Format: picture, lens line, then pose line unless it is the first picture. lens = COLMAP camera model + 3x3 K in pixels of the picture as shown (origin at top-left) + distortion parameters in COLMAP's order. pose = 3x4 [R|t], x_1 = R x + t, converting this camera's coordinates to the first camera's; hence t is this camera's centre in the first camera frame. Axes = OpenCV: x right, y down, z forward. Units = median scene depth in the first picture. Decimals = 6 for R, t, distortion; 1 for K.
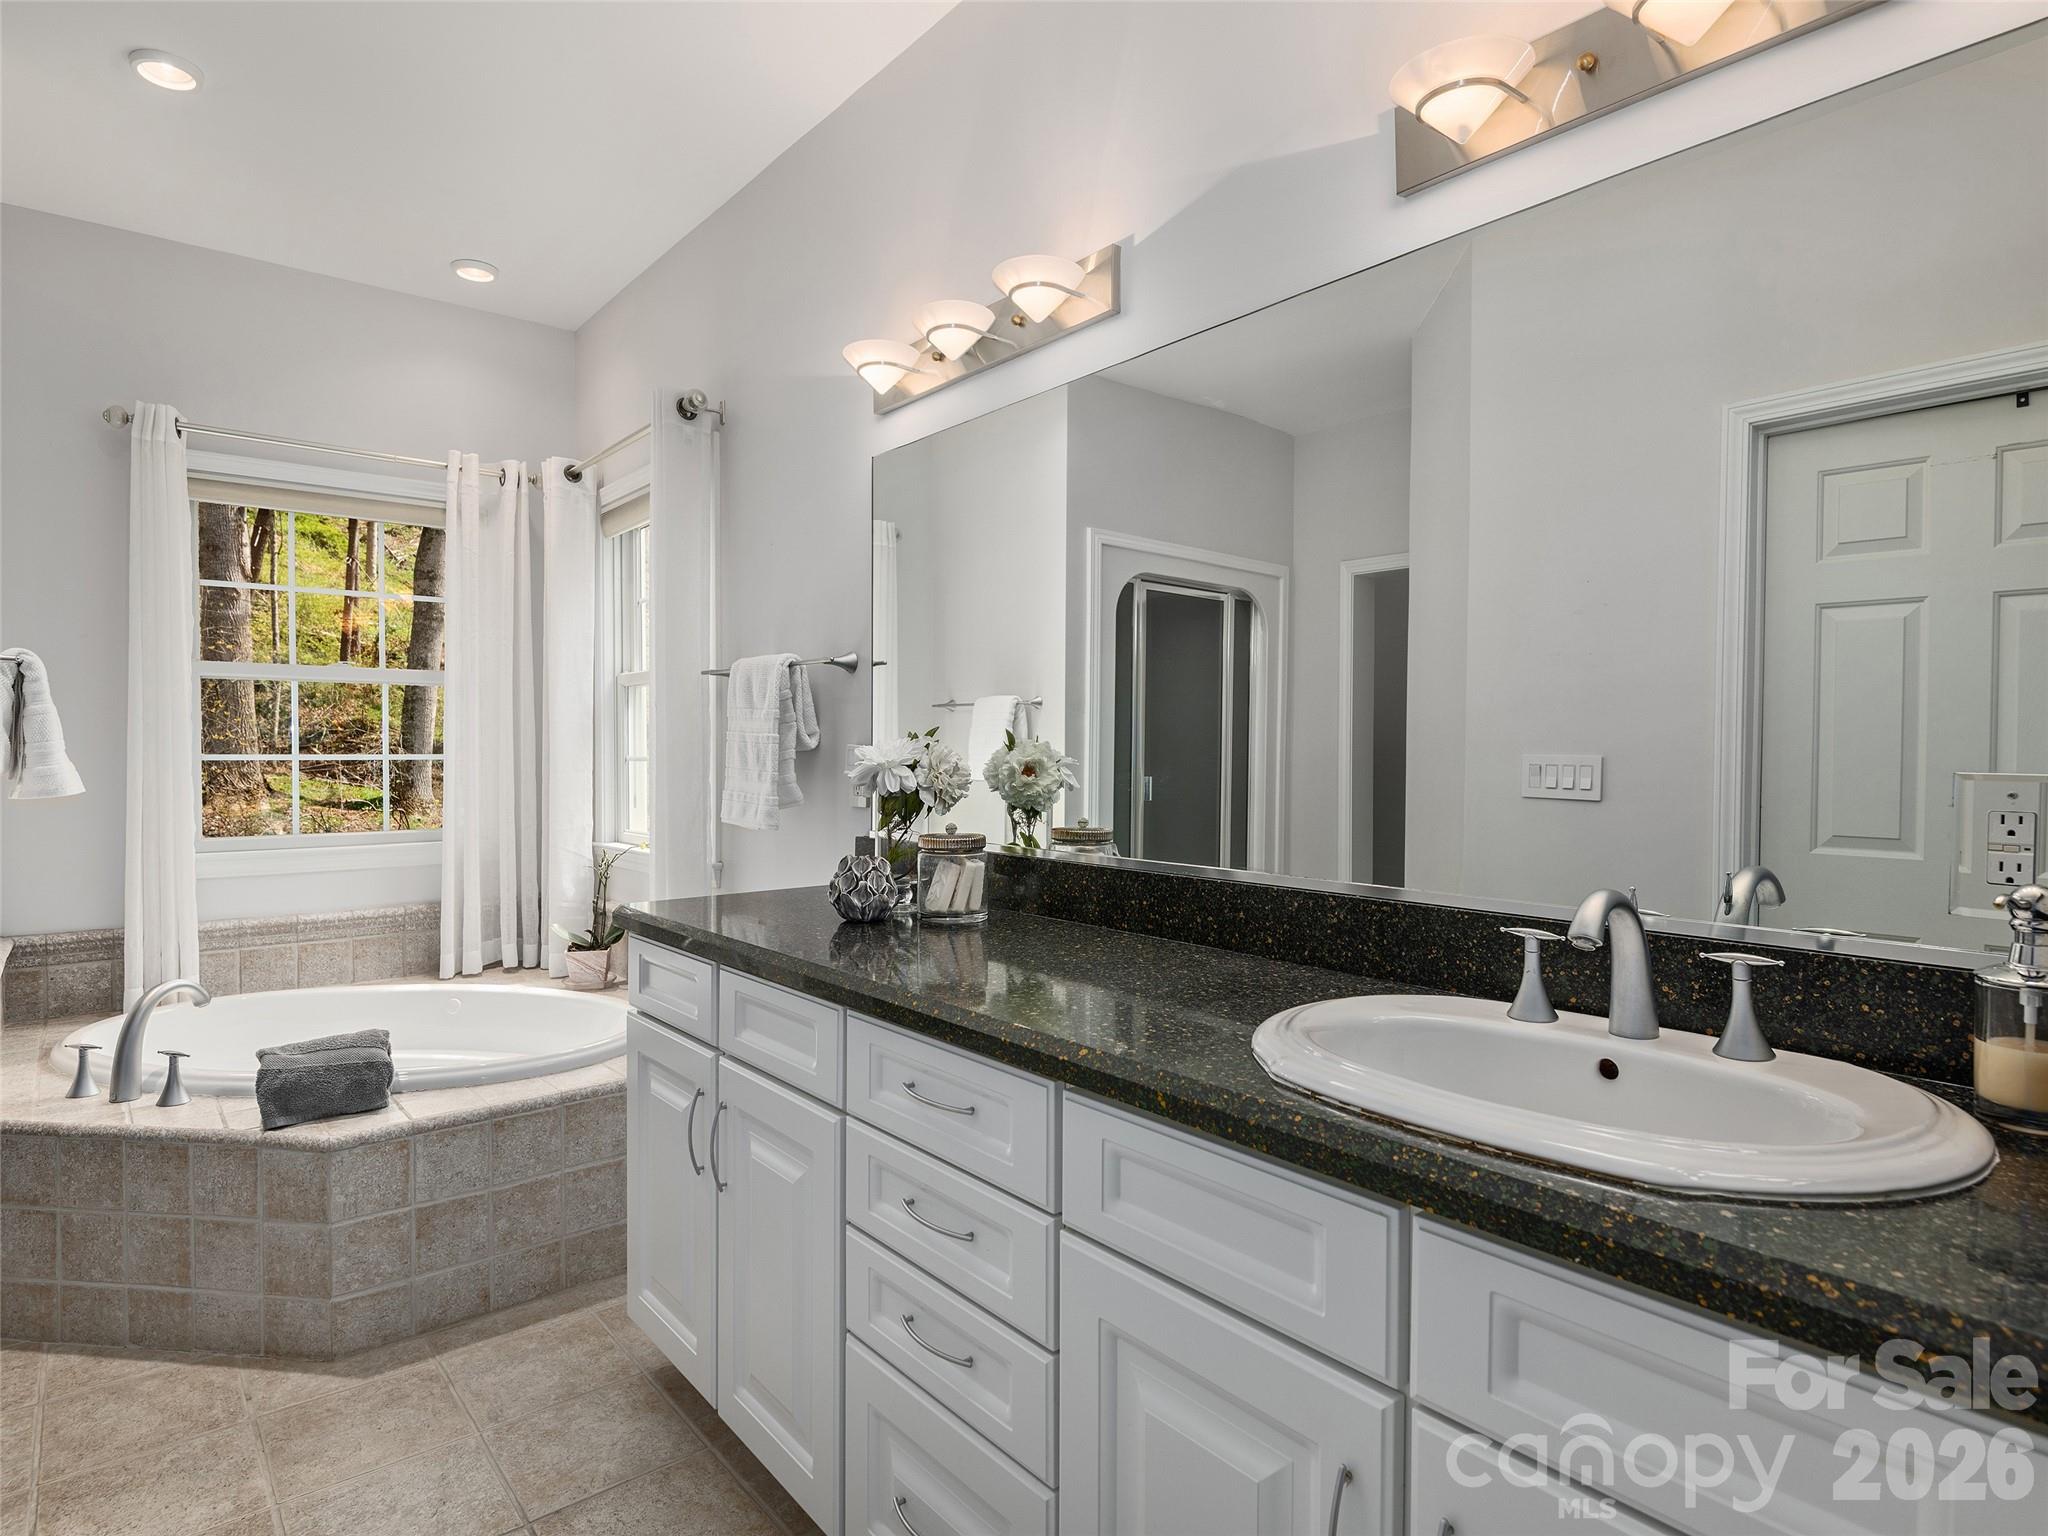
lens RADIAL K [[1112.9, 0, 1038.8], [0, 1112.9, 759.2], [0, 0, 1]] dist [0.017186, -0.014447]
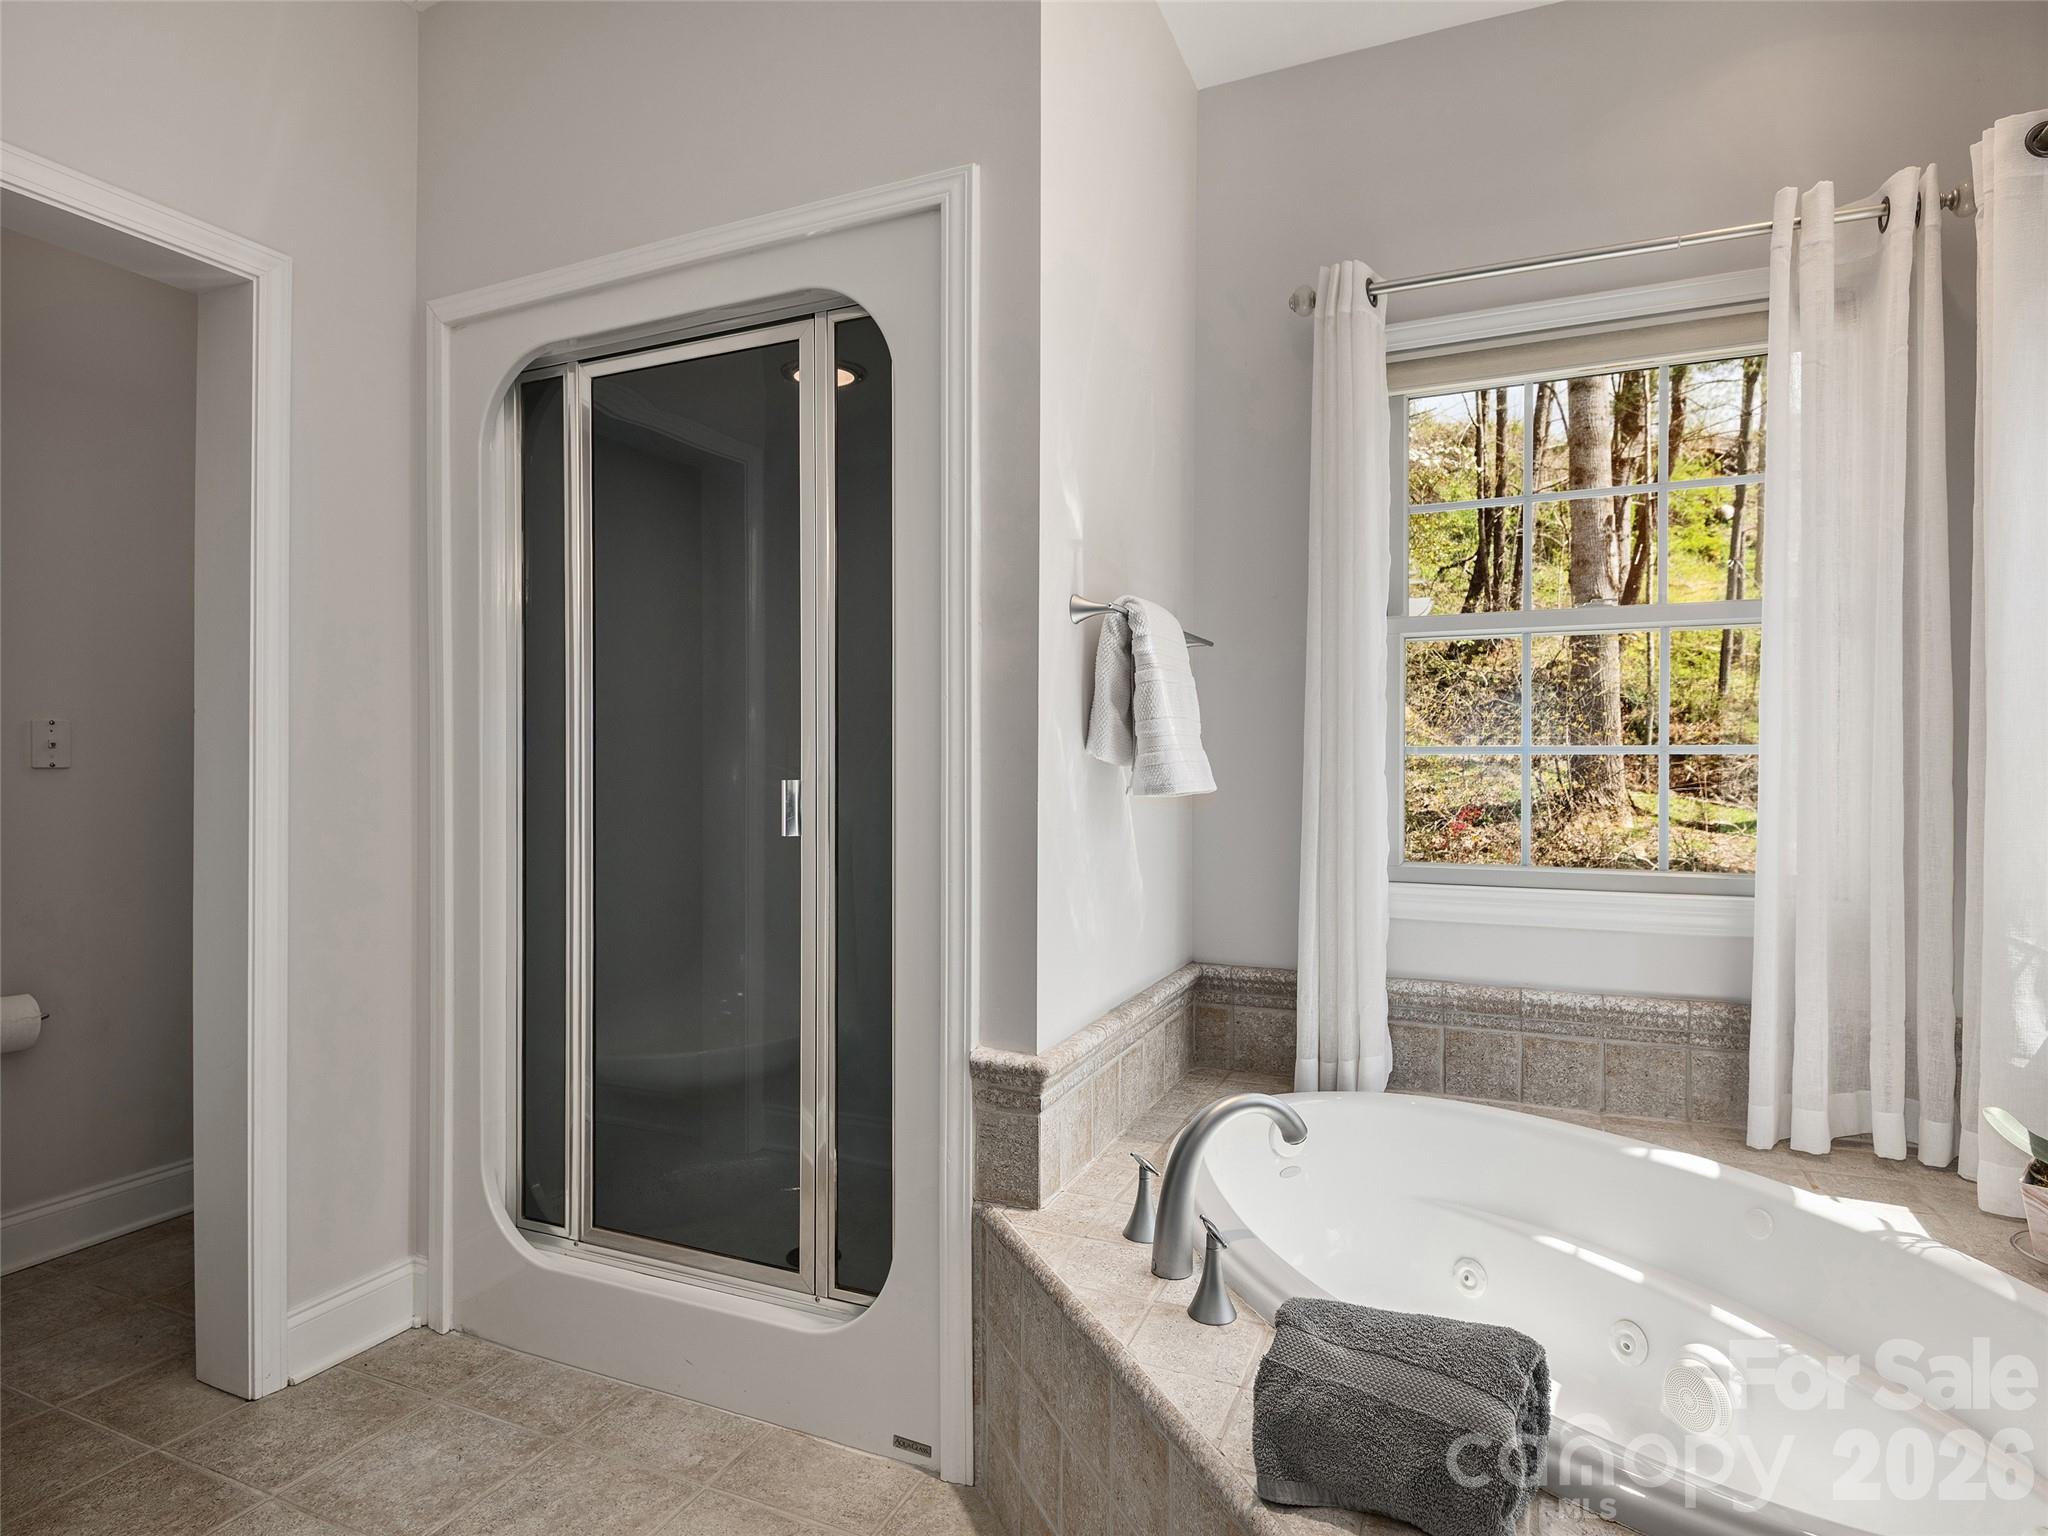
lens RADIAL K [[1112.9, 0, 1027.0], [0, 1112.9, 766.2], [0, 0, 1]] dist [0.017186, -0.014447]
pose [[0.432921, 0.004107, -0.901422, -0.182318], [-0.016266, 0.999862, -0.003257, 0.013049], [0.901285, 0.016072, 0.432929, 0.418867]]
